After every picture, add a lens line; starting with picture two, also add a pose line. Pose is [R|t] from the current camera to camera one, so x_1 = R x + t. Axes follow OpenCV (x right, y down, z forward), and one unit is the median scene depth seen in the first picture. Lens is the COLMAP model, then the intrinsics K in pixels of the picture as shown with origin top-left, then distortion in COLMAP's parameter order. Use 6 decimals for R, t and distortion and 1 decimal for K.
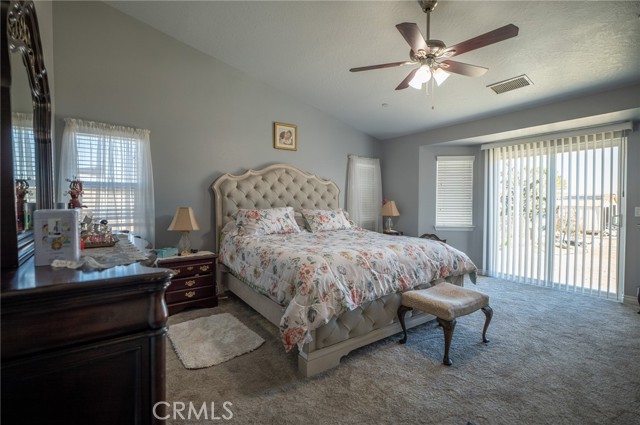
lens RADIAL K [[295.0, 0, 319.8], [0, 295.0, 213.8], [0, 0, 1]] dist [-0.001684, -0.000575]
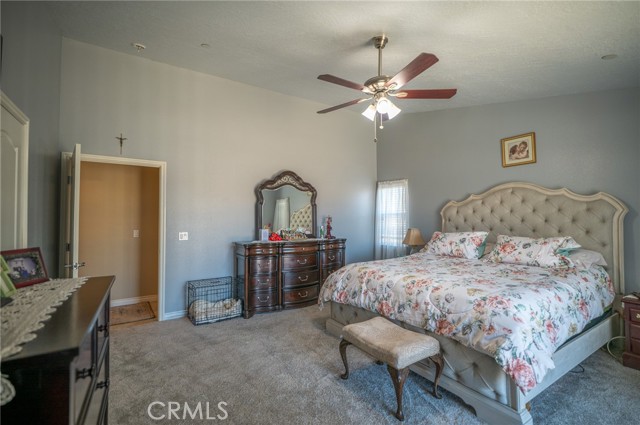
lens RADIAL K [[295.0, 0, 319.2], [0, 295.0, 213.4], [0, 0, 1]] dist [-0.001684, -0.000575]
pose [[-0.041441, -0.017987, -0.998979, 0.821142], [-0.026811, 0.999498, -0.016884, -0.049043], [0.998781, 0.026084, -0.041903, 0.489378]]
